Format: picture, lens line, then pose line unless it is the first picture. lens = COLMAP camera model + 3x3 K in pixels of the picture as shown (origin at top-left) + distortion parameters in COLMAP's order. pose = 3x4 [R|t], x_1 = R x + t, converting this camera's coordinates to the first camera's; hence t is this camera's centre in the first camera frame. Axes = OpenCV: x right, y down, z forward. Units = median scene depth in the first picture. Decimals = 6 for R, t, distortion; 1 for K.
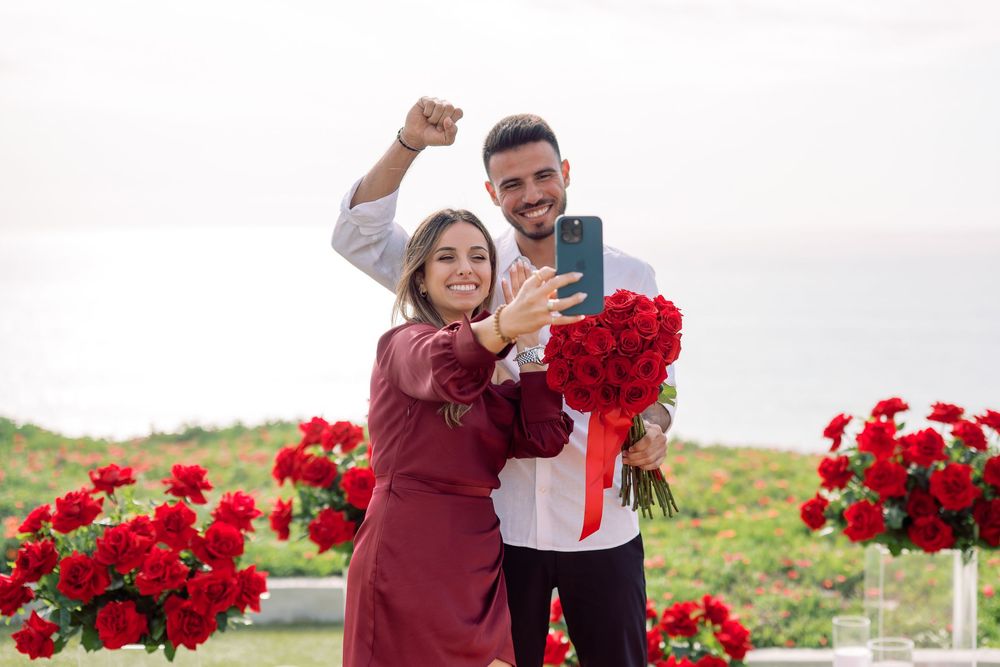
lens RADIAL K [[1756.2, 0, 580.7], [0, 1756.2, 285.3], [0, 0, 1]] dist [-0.021431, 0.171580]
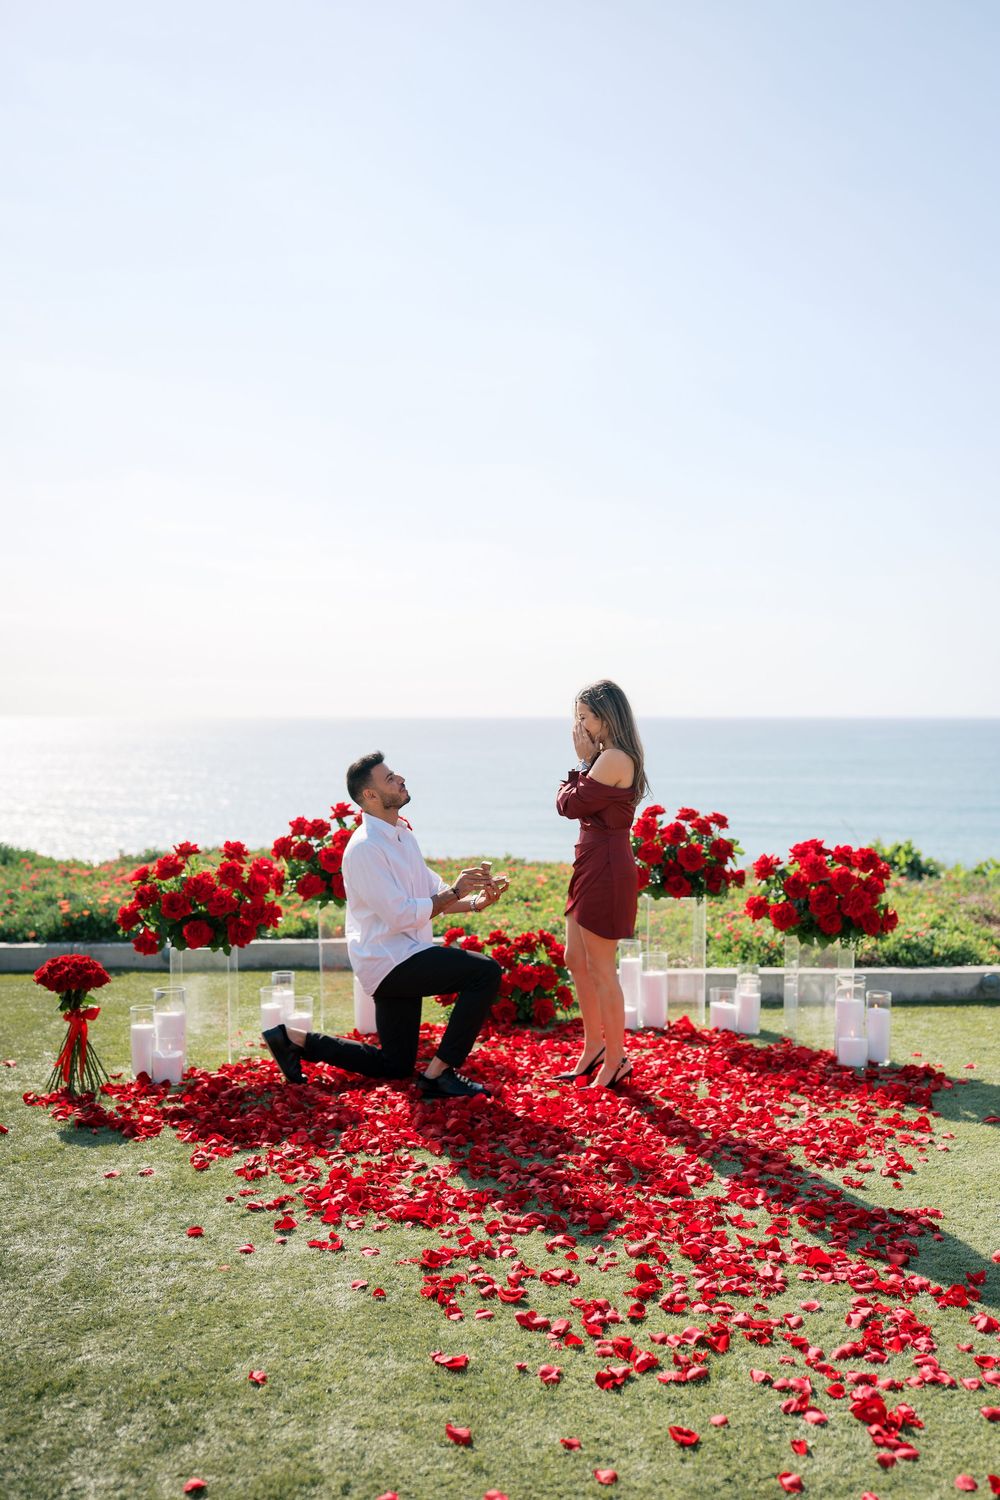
lens RADIAL K [[1491.8, 0, 497.0], [0, 1491.8, 775.2], [0, 0, 1]] dist [0.008264, -0.009463]
pose [[0.998270, -0.001608, 0.058782, -0.050906], [0.001069, 0.999957, 0.009186, 0.024037], [-0.058794, -0.009107, 0.998229, -0.378118]]
